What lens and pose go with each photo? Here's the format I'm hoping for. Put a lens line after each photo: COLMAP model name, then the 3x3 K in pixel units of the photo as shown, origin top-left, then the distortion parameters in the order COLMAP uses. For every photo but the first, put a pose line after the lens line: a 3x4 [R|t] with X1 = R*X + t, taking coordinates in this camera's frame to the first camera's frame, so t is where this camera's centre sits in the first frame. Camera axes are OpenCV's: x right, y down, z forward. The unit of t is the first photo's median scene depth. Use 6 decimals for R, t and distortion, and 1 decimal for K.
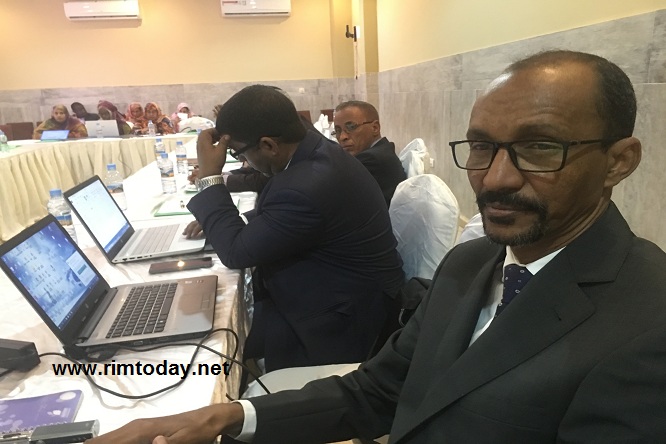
lens RADIAL K [[547.6, 0, 333.0], [0, 547.6, 222.0], [0, 0, 1]] dist [0.110139, -0.167193]
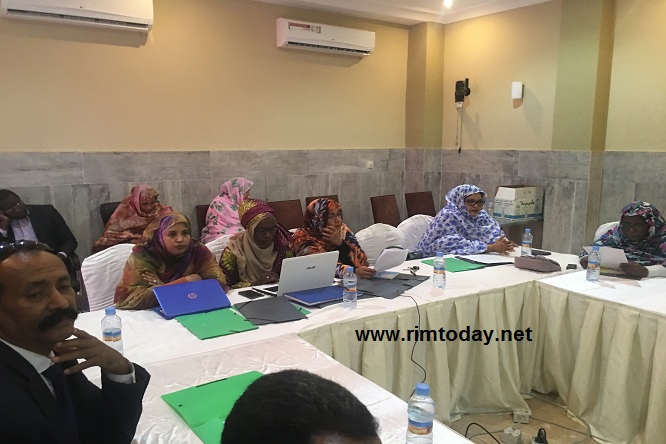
lens RADIAL K [[561.7, 0, 333.0], [0, 561.7, 222.0], [0, 0, 1]] dist [0.044206, 0.001249]
pose [[0.892359, -0.021563, 0.450811, -0.582052], [0.065857, 0.994388, -0.082798, -0.164598], [-0.446495, 0.103575, 0.888771, 0.596752]]
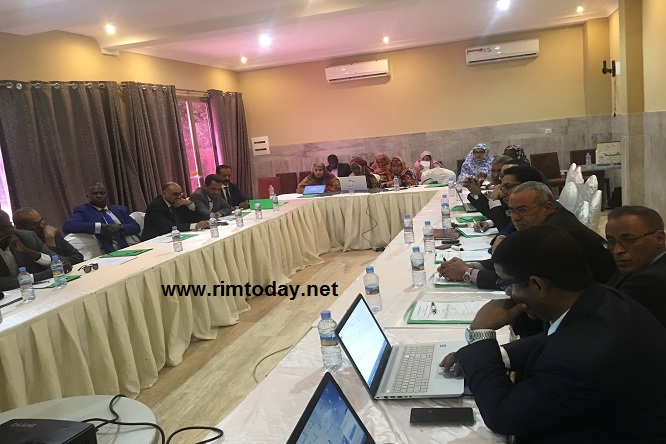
lens RADIAL K [[551.3, 0, 333.0], [0, 551.3, 222.0], [0, 0, 1]] dist [0.002931, 0.002676]
pose [[0.913951, 0.016792, -0.405477, -0.012141], [-0.037348, 0.998384, -0.042836, -0.043632], [0.404103, 0.054293, 0.913101, 0.003200]]
